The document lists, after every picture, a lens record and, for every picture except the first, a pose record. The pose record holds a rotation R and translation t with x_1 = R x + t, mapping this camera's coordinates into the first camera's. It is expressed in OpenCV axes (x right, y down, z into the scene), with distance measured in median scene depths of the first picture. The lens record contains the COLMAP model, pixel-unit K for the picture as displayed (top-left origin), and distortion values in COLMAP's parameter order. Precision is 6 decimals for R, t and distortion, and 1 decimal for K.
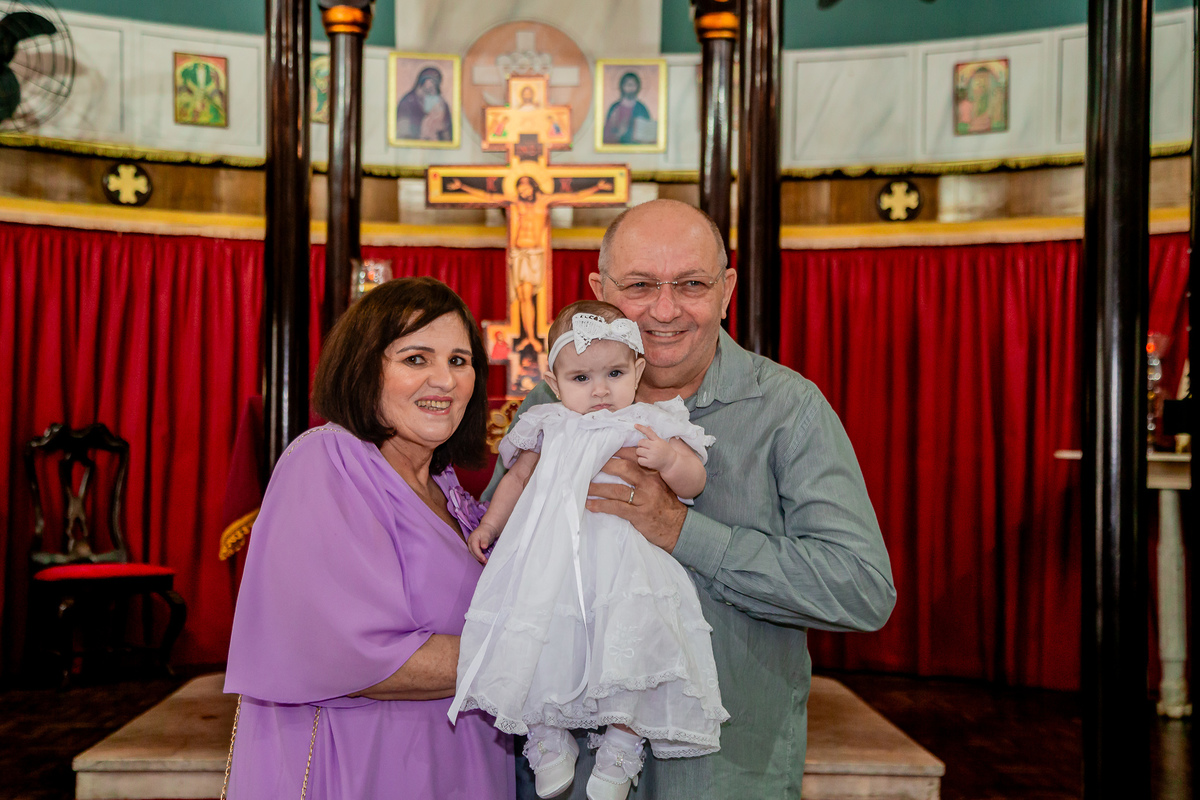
lens RADIAL K [[1827.0, 0, 600.1], [0, 1827.0, 393.1], [0, 0, 1]] dist [0.212594, 0.000000]
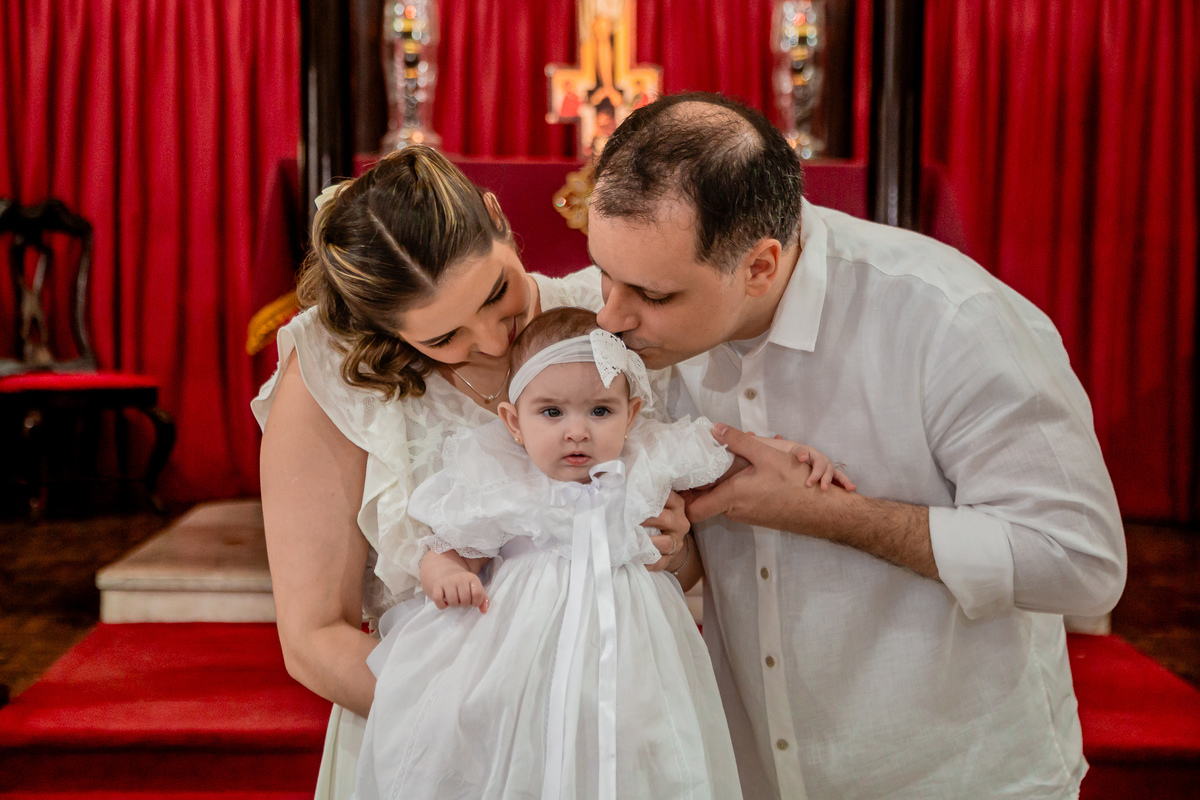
lens RADIAL K [[2527.8, 0, 582.2], [0, 2527.8, 387.4], [0, 0, 1]] dist [0.371691, 0.000000]
pose [[0.999615, 0.000064, -0.027732, -0.014124], [0.002202, 0.996655, 0.081699, 0.007383], [0.027644, -0.081729, 0.996271, -0.095589]]
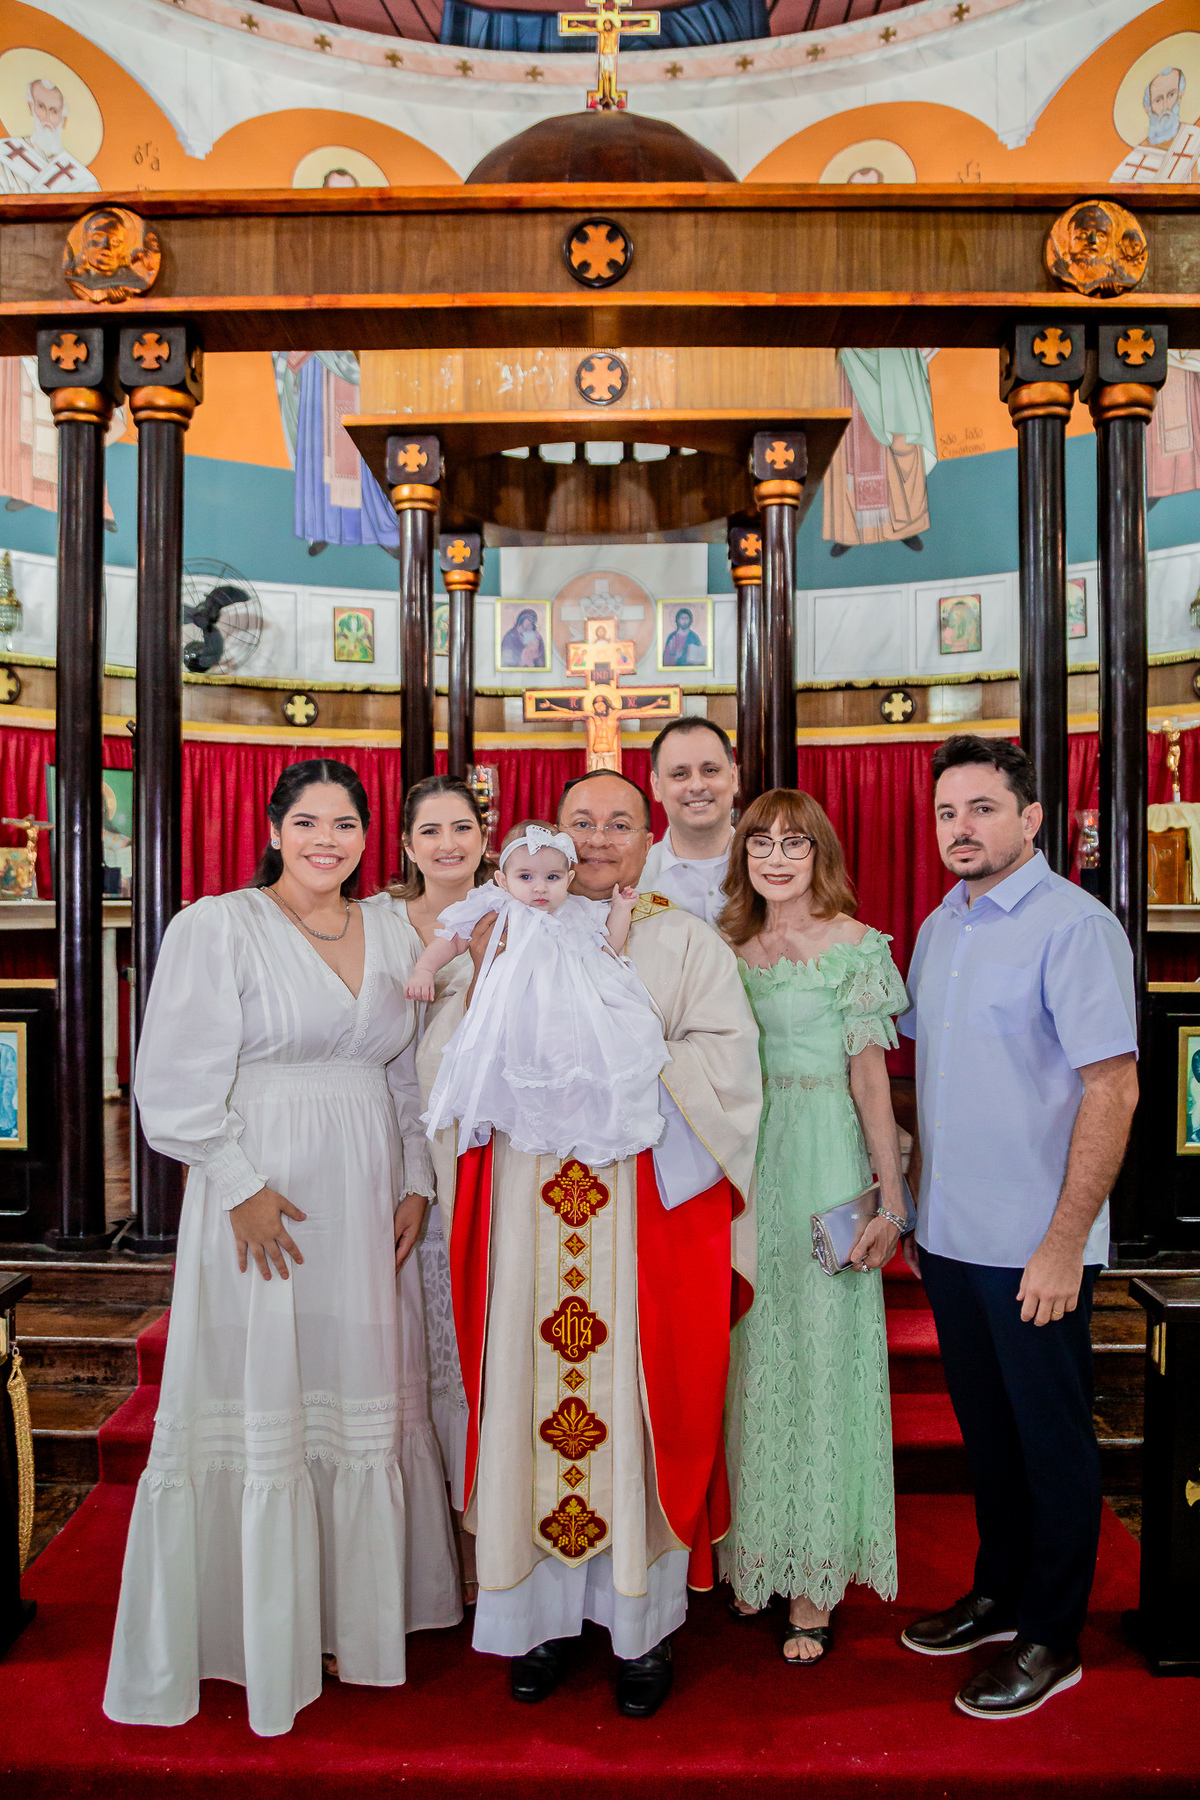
lens RADIAL K [[1469.2, 0, 563.1], [0, 1469.2, 918.0], [0, 0, 1]] dist [-0.080519, 0.051466]
pose [[0.997162, -0.013596, -0.074047, 0.005690], [0.016660, 0.999023, 0.040931, -0.004409], [0.073418, -0.042048, 0.996414, -0.024477]]
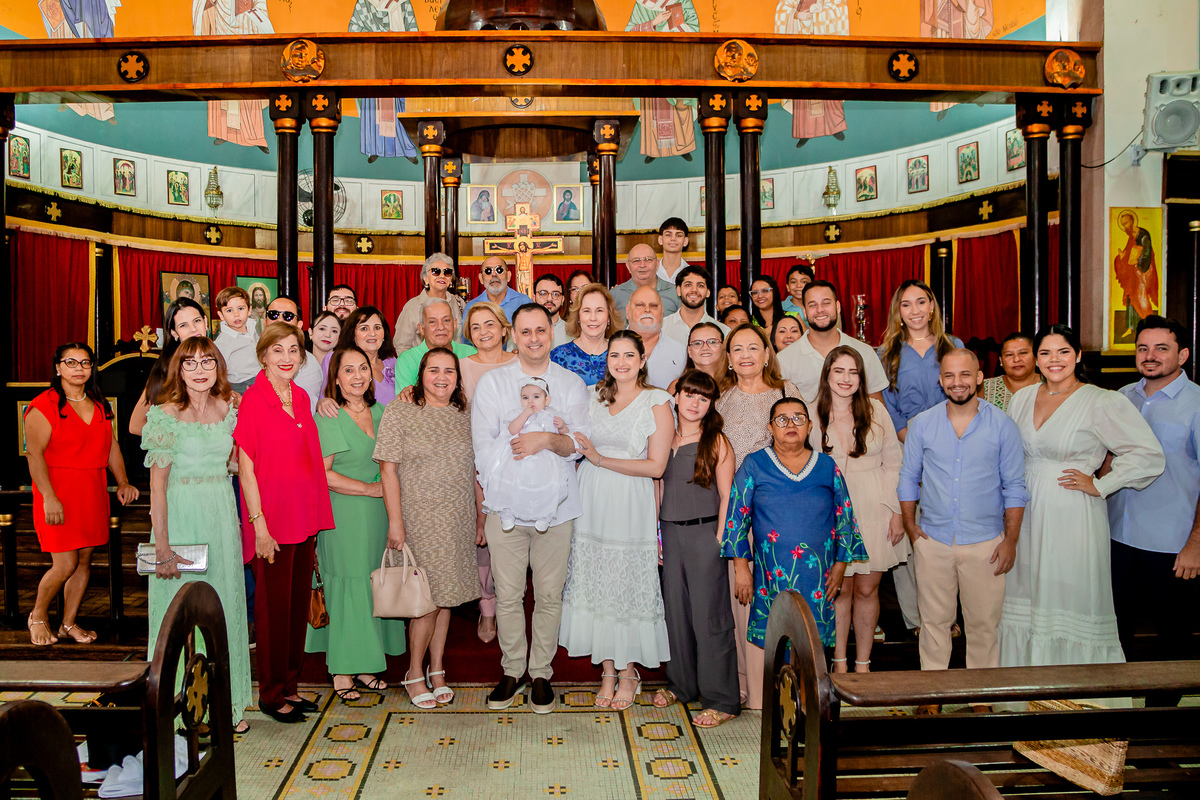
lens RADIAL K [[891.5, 0, 550.0], [0, 891.5, 389.5], [0, 0, 1]] dist [-0.120779, 0.057478]
pose [[0.999558, -0.018772, -0.023032, 0.017365], [0.020584, 0.996492, 0.081115, -0.010397], [0.021428, -0.081554, 0.996439, -0.193053]]
